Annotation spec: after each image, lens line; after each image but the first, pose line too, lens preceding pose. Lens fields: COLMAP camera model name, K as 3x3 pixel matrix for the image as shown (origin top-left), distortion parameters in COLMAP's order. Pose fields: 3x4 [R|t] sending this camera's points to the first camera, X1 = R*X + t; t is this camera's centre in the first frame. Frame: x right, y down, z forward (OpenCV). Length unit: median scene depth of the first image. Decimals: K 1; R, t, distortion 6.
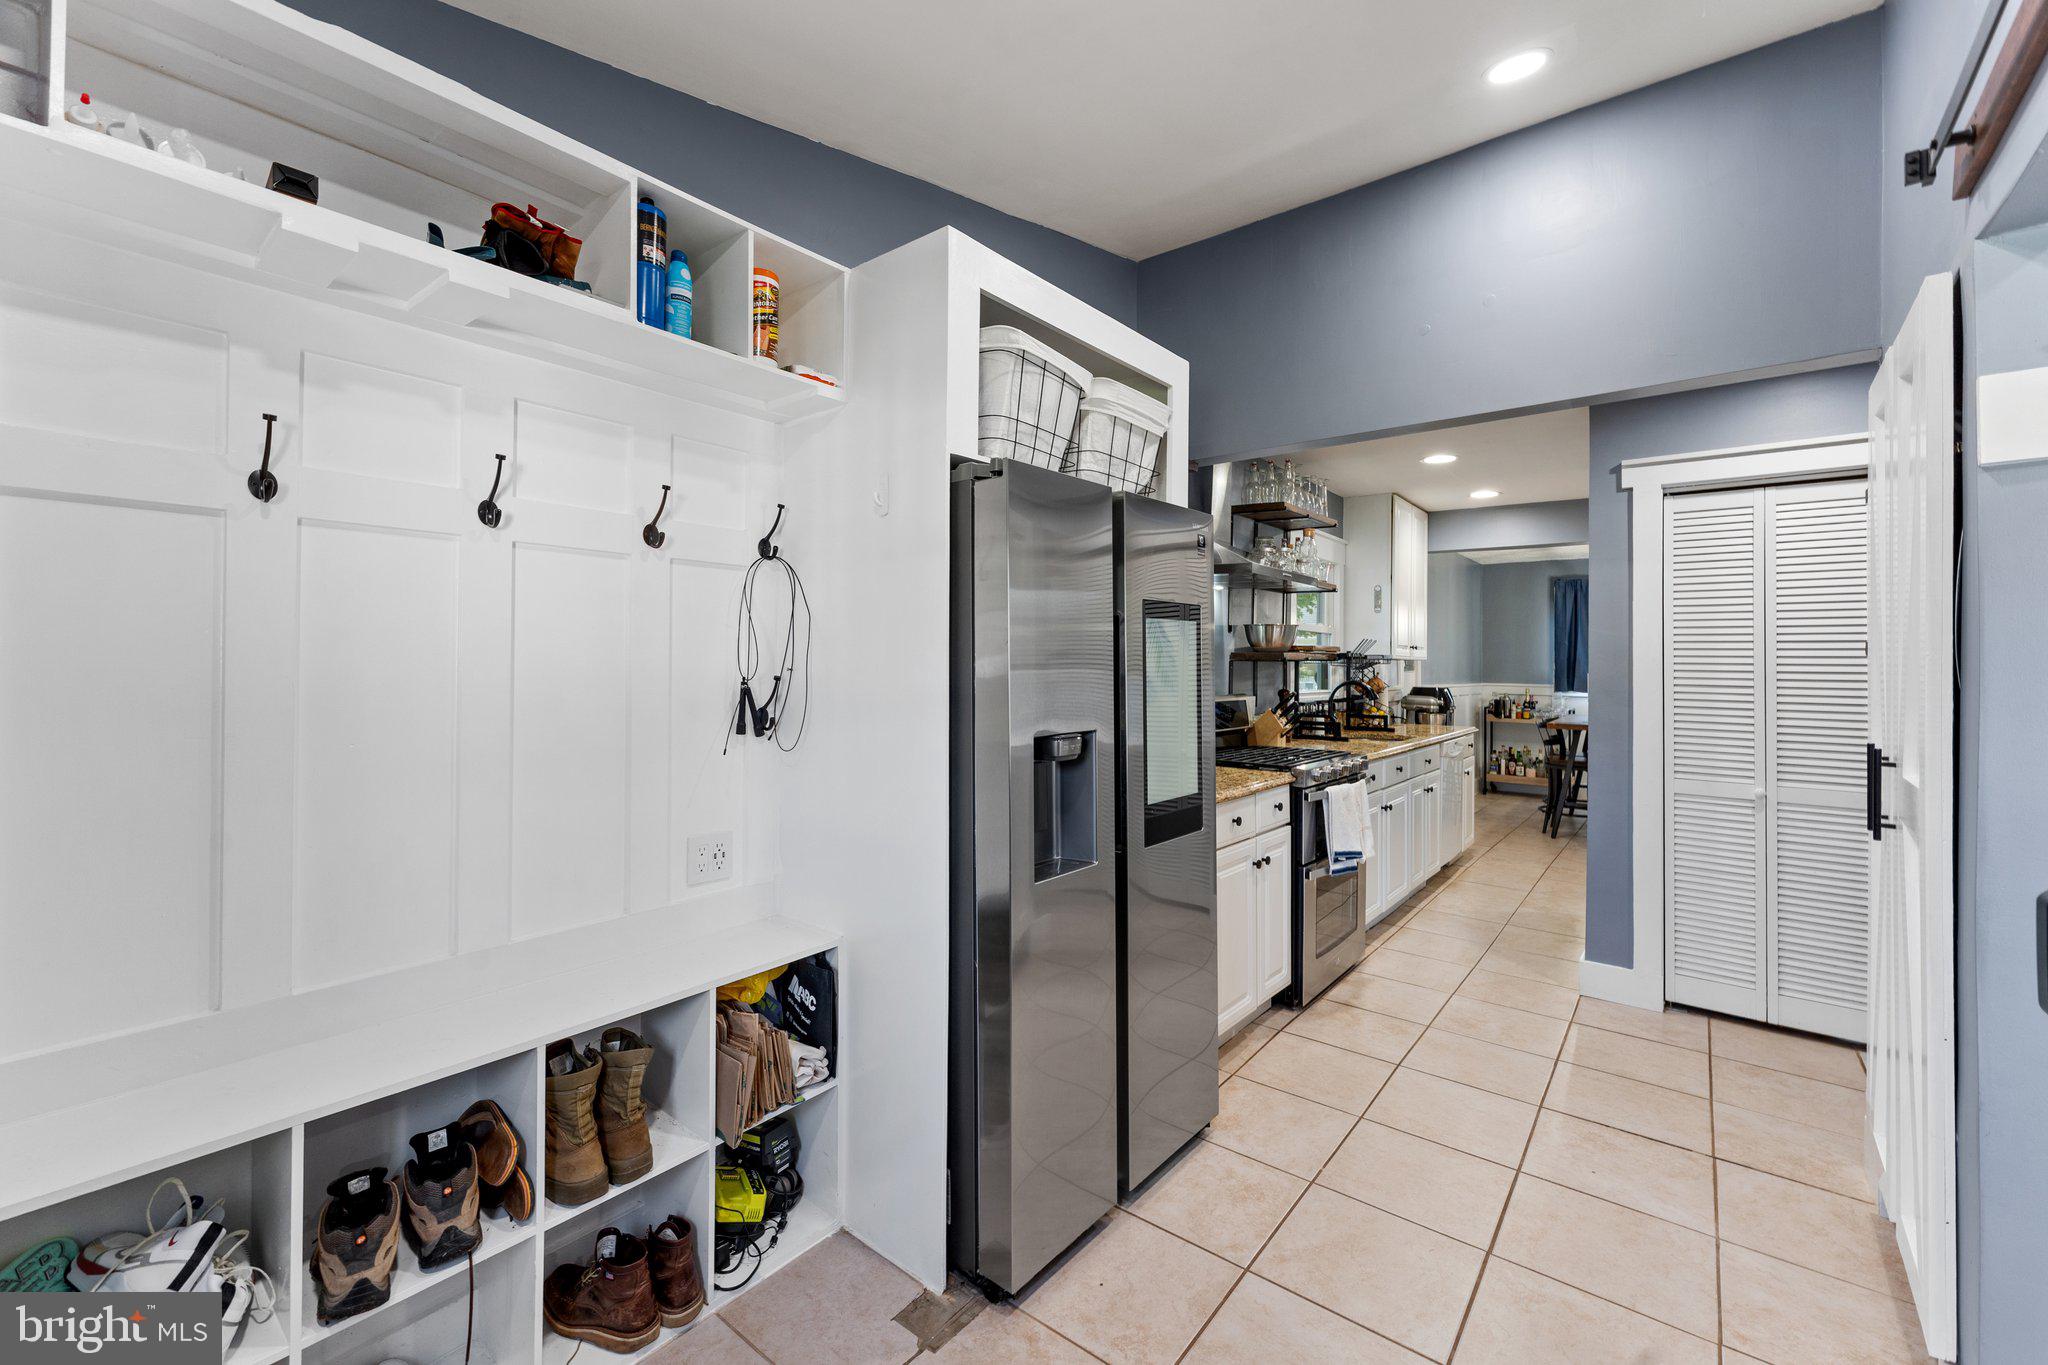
lens RADIAL K [[827.6, 0, 1031.1], [0, 827.6, 658.8], [0, 0, 1]] dist [0.009375, -0.000978]
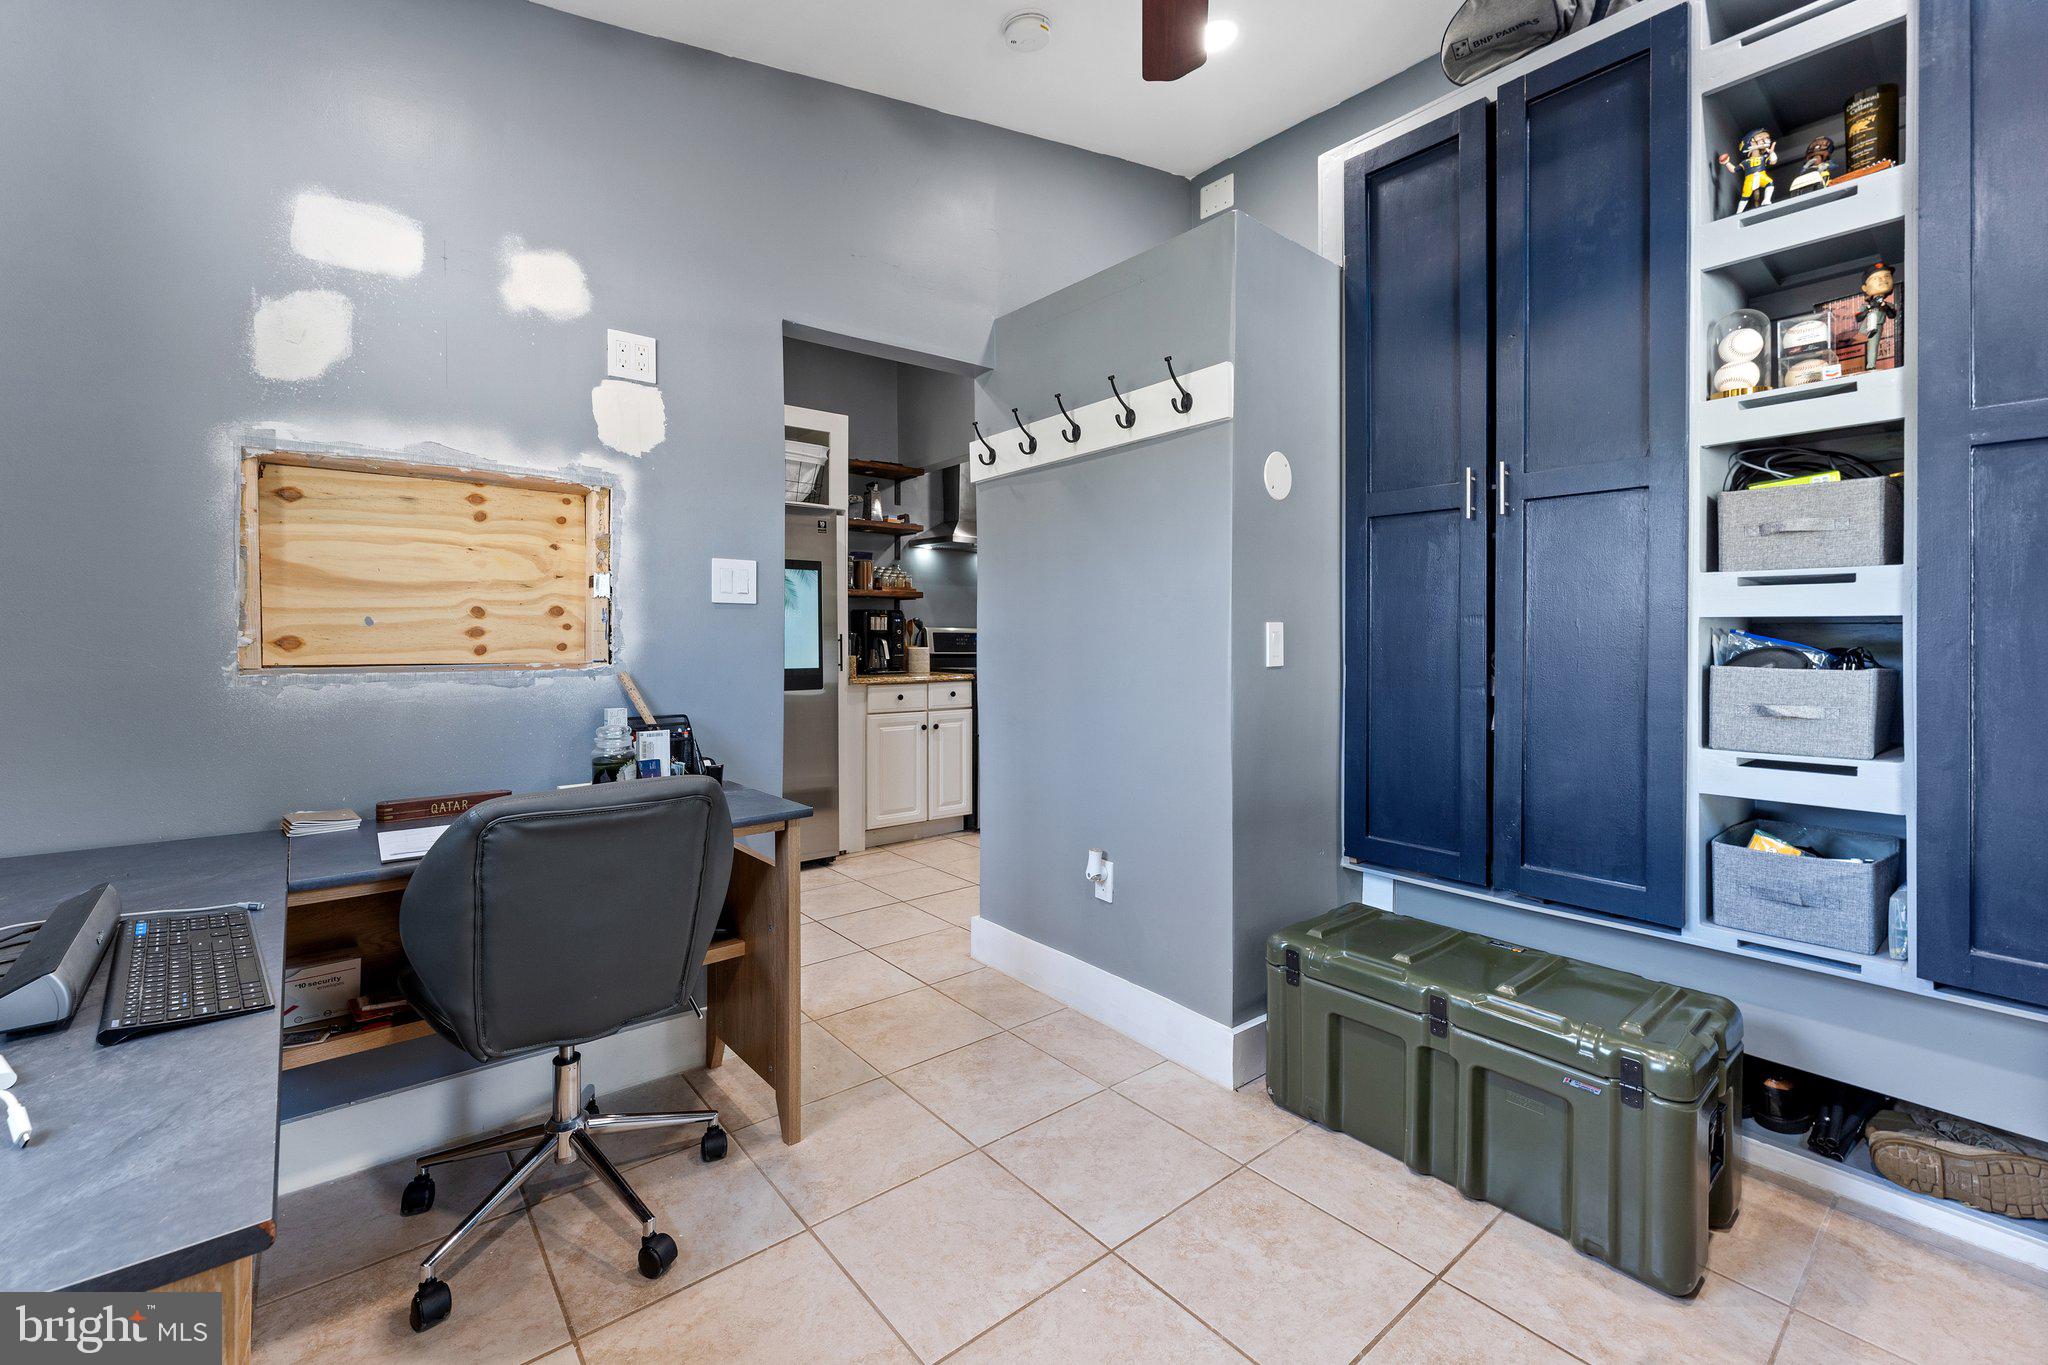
lens RADIAL K [[827.6, 0, 1011.0], [0, 827.6, 635.5], [0, 0, 1]] dist [0.009375, -0.000978]
pose [[0.976866, -0.007933, -0.213707, 0.412475], [0.007768, 0.999969, -0.001613, 0.041907], [0.213713, -0.000085, 0.976896, -0.267652]]
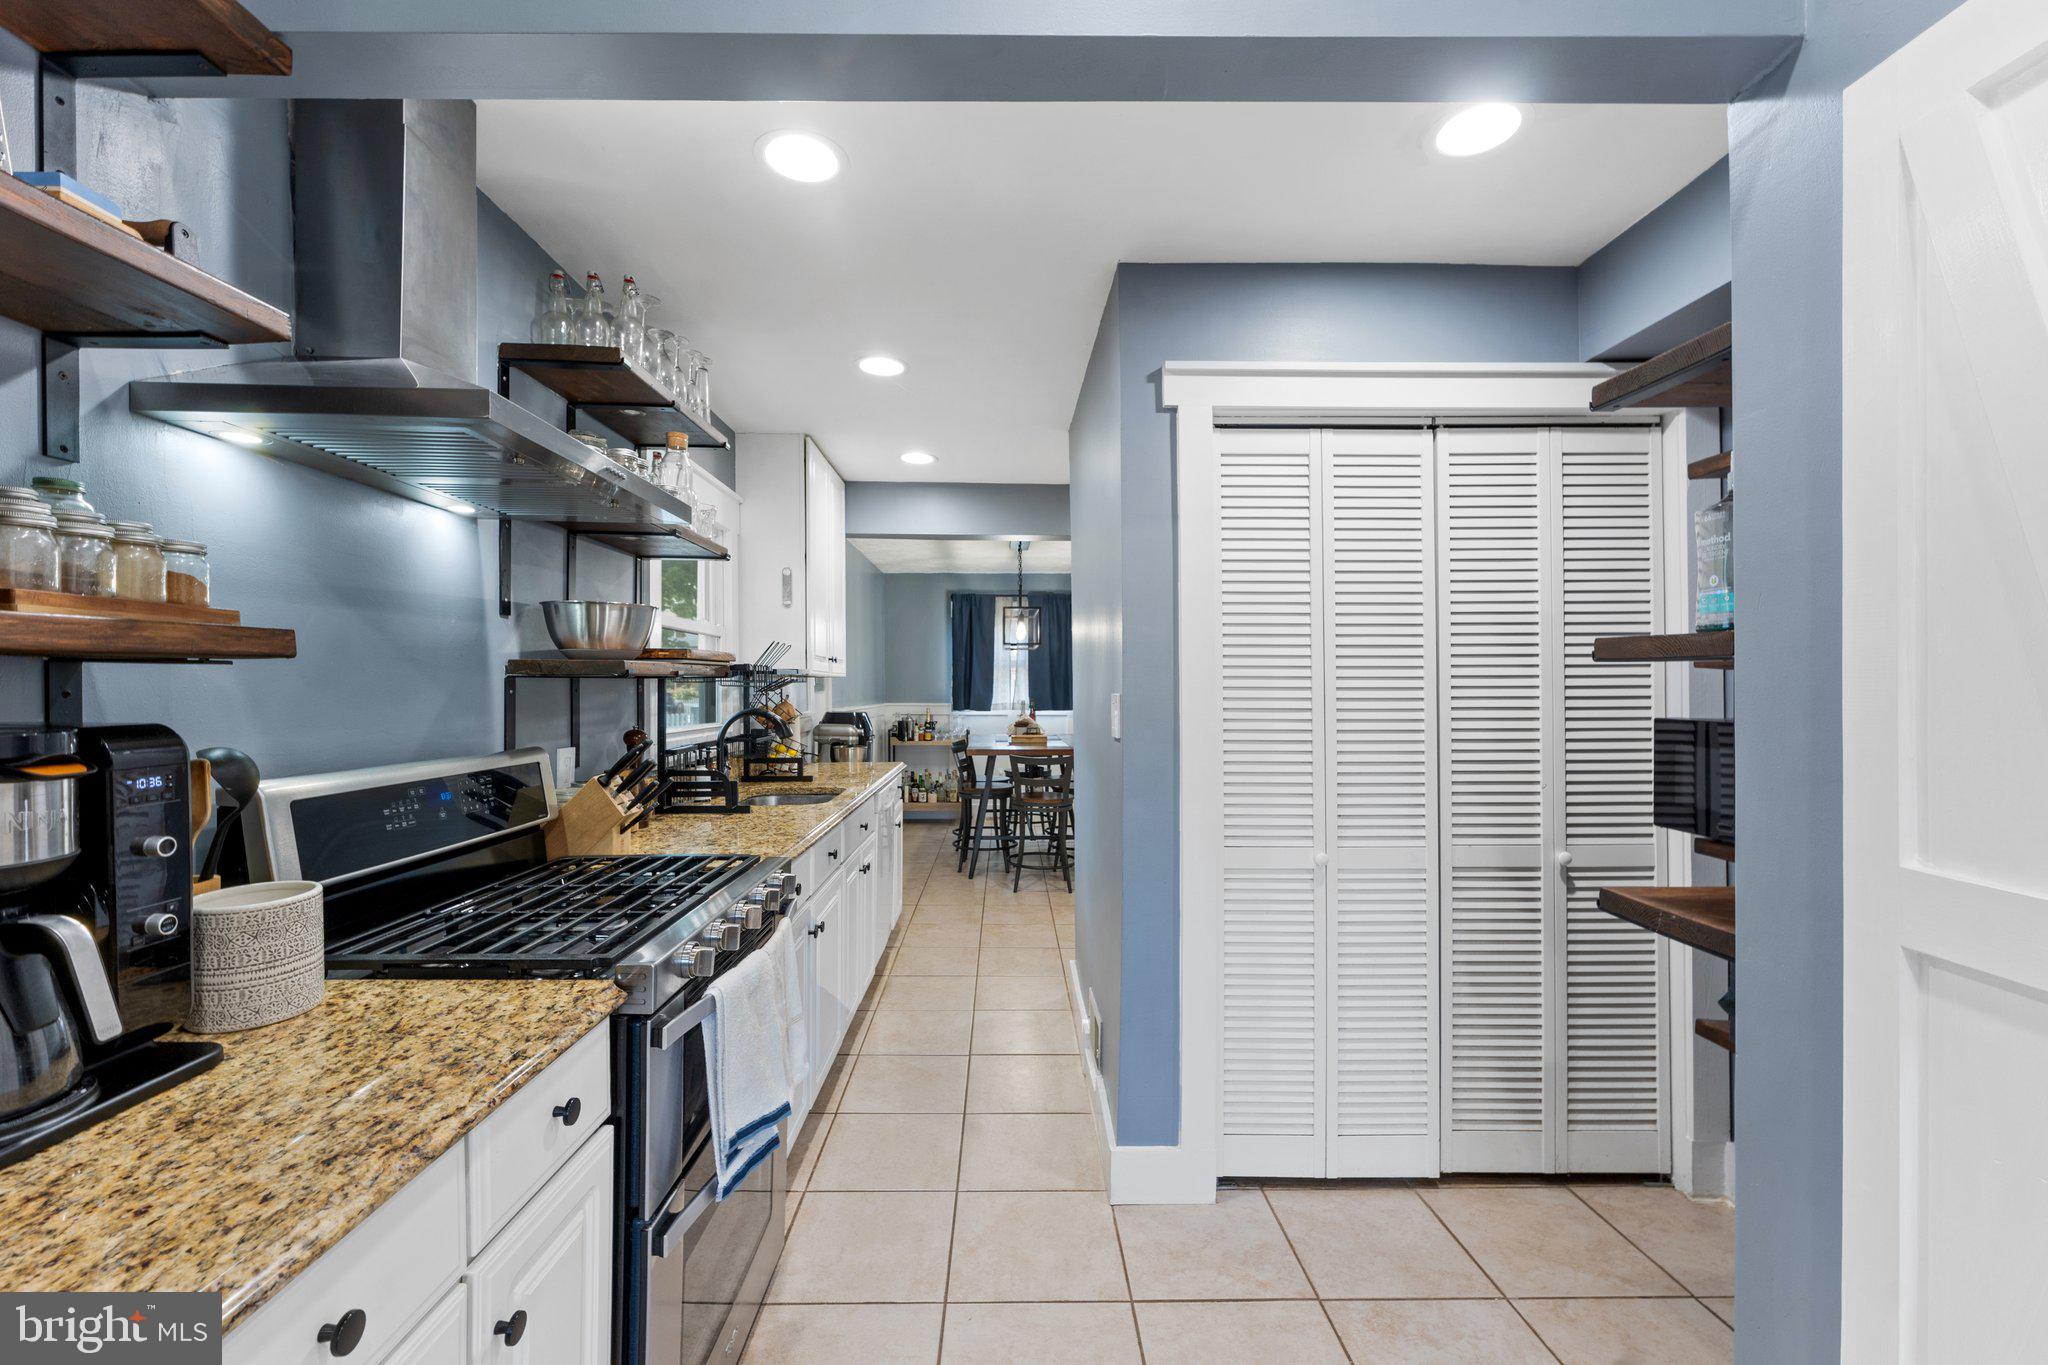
lens RADIAL K [[827.6, 0, 1004.4], [0, 827.6, 686.8], [0, 0, 1]] dist [0.009375, -0.000978]
pose [[0.779545, -0.010472, 0.626259, 0.128544], [0.004993, 0.999932, 0.010506, 0.003177], [-0.626326, -0.005064, 0.779545, 0.354032]]
